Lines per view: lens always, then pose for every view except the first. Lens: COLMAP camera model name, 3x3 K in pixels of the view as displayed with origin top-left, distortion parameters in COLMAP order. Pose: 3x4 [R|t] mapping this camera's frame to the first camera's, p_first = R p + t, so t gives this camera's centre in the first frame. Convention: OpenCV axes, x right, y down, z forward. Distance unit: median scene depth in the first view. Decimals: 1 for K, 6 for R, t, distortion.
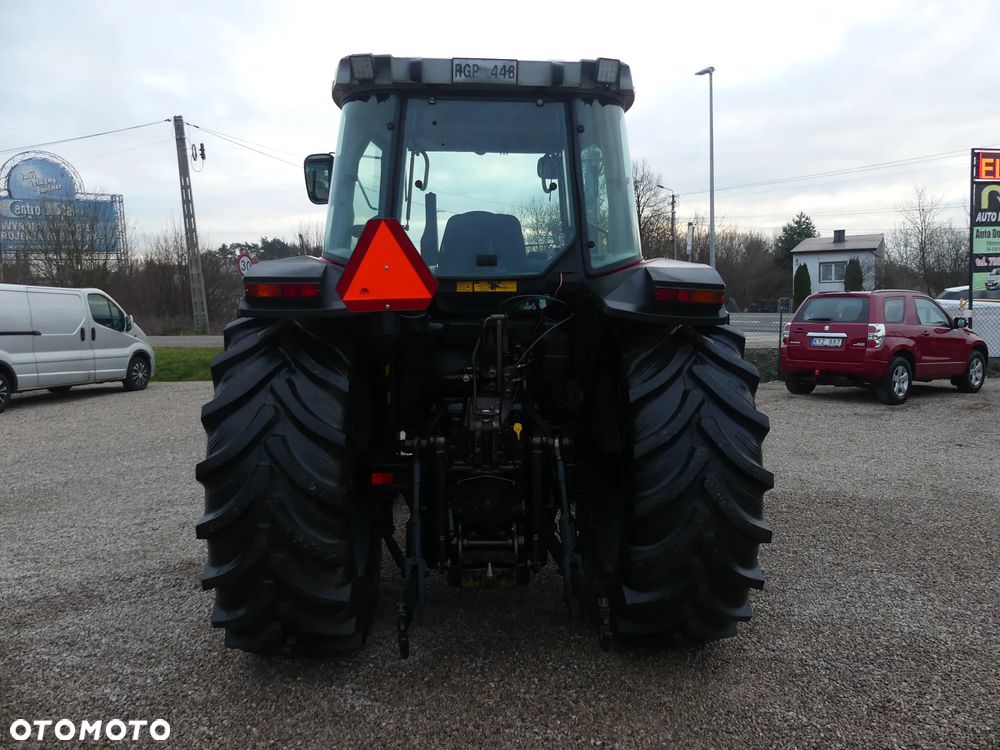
lens RADIAL K [[753.2, 0, 505.4], [0, 753.2, 380.0], [0, 0, 1]] dist [-0.016833, 0.016730]
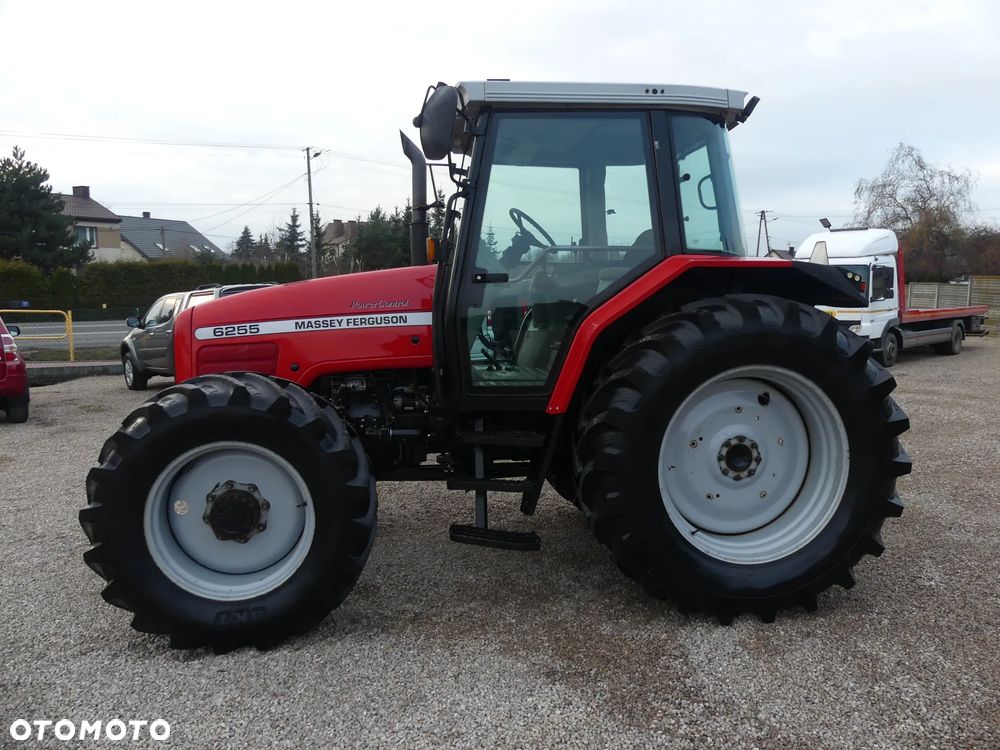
lens RADIAL K [[753.2, 0, 508.0], [0, 753.2, 377.8], [0, 0, 1]] dist [-0.016833, 0.016730]
pose [[-0.080633, -0.099852, 0.991730, -1.250507], [0.119929, 0.986769, 0.109104, -0.140115], [-0.989503, 0.127735, -0.067591, 1.341993]]
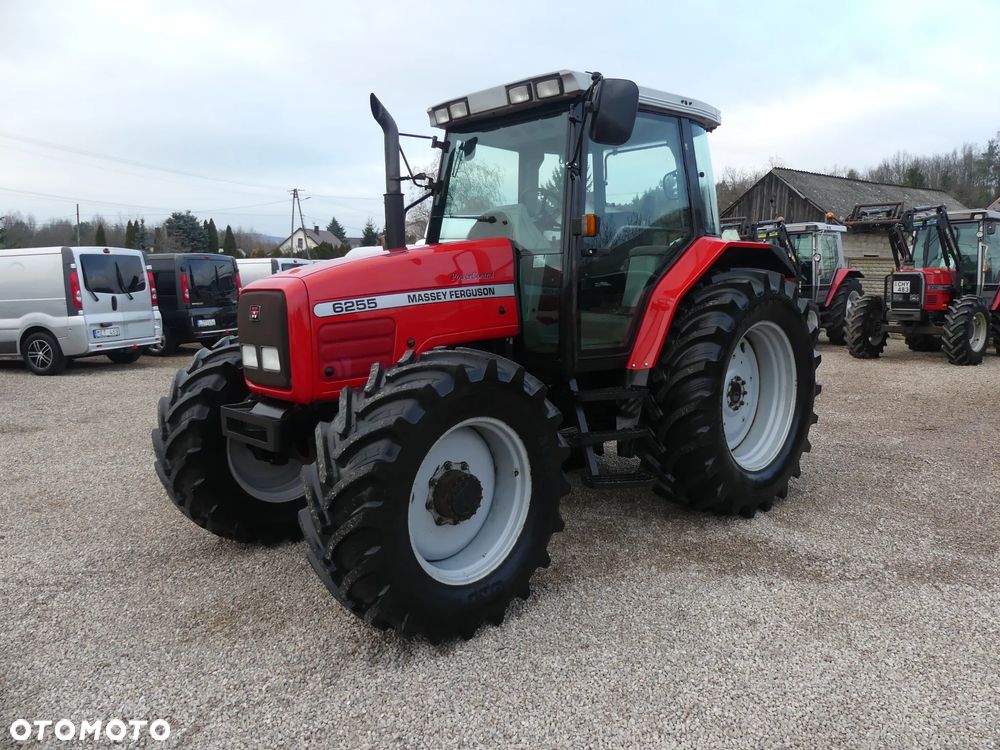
lens RADIAL K [[753.2, 0, 517.3], [0, 753.2, 381.9], [0, 0, 1]] dist [-0.016833, 0.016730]
pose [[-0.656890, -0.100440, 0.747267, -1.018295], [0.093160, 0.972681, 0.212631, -0.226938], [-0.748209, 0.209291, -0.629588, 2.119241]]
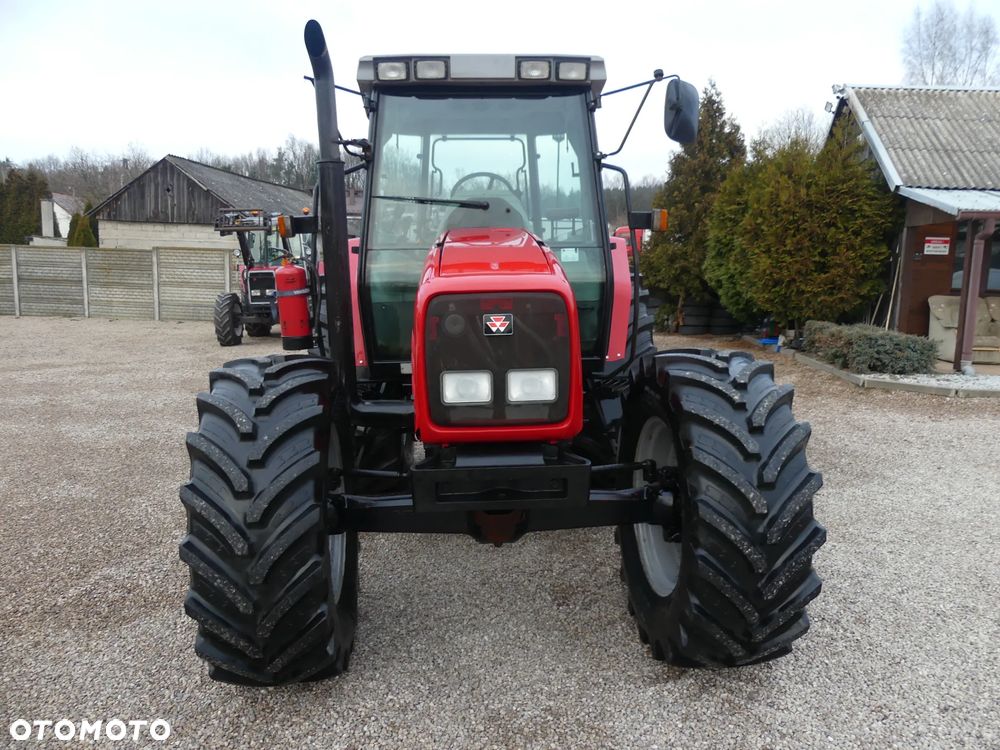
lens RADIAL K [[753.2, 0, 515.9], [0, 753.2, 377.1], [0, 0, 1]] dist [-0.016833, 0.016730]
pose [[-0.999969, 0.006881, -0.003772, -0.082796], [0.005664, 0.965588, 0.260013, -0.269995], [0.005431, 0.259984, -0.965598, 2.414677]]
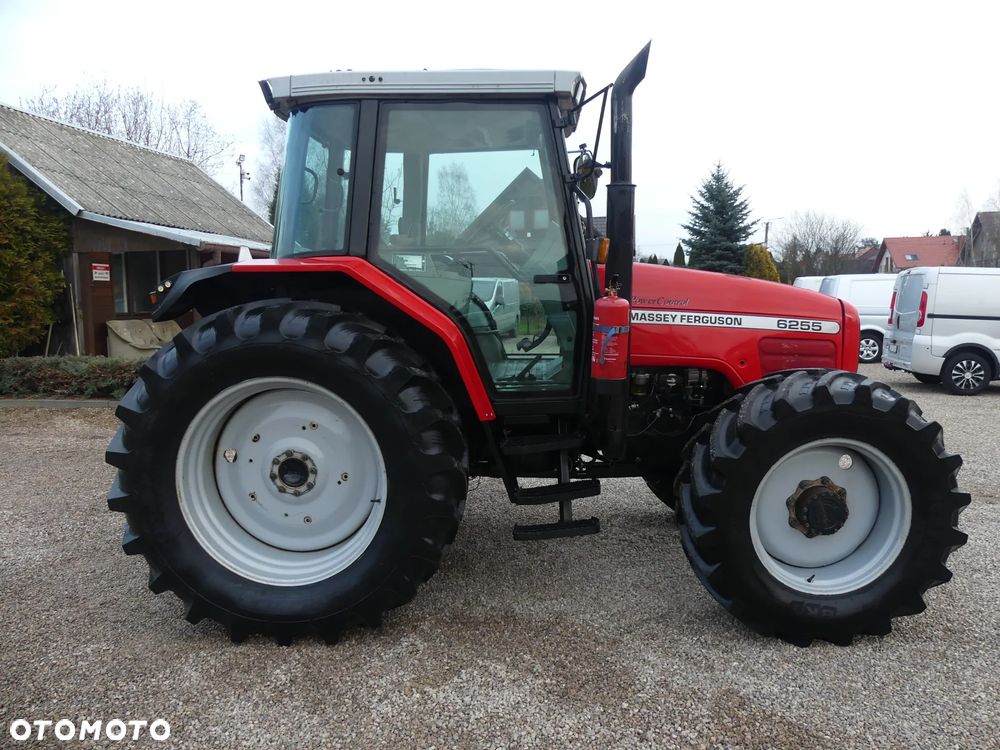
lens RADIAL K [[753.2, 0, 512.2], [0, 753.2, 380.0], [0, 0, 1]] dist [-0.016833, 0.016730]
pose [[-0.101403, 0.134910, -0.985656, 1.123002], [-0.103669, 0.983935, 0.145340, -0.171986], [0.989429, 0.116920, -0.085788, 1.347558]]
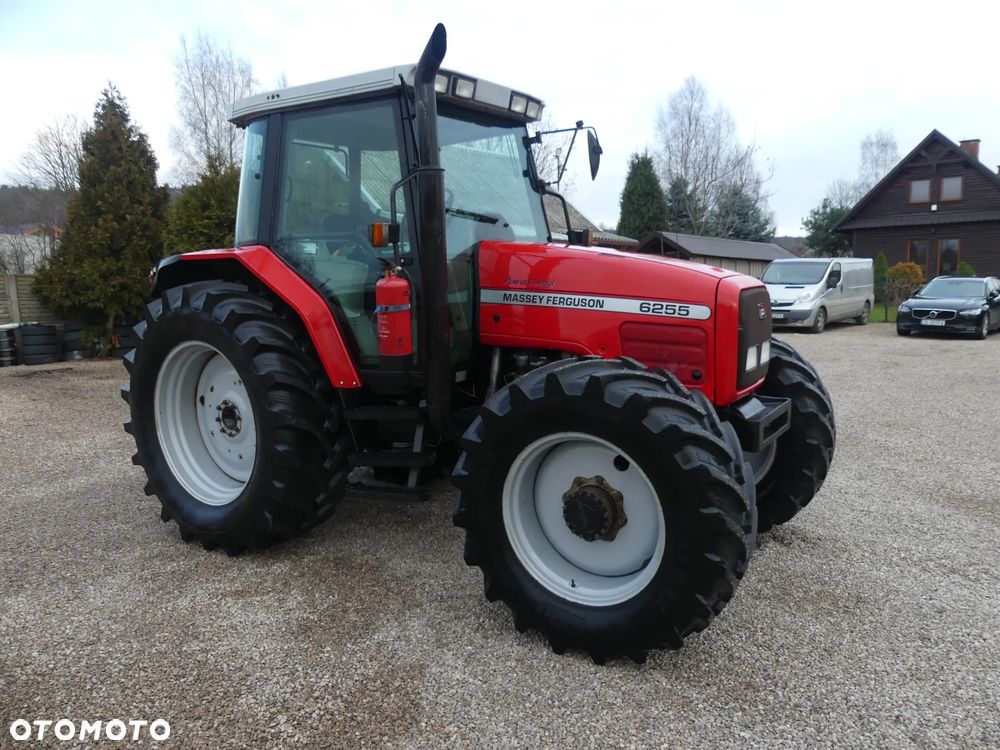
lens RADIAL K [[753.2, 0, 506.3], [0, 753.2, 379.9], [0, 0, 1]] dist [-0.016833, 0.016730]
pose [[-0.607699, 0.130307, -0.783404, 0.890048], [-0.067206, 0.974471, 0.214220, -0.238195], [0.791319, 0.182831, -0.583427, 2.062158]]
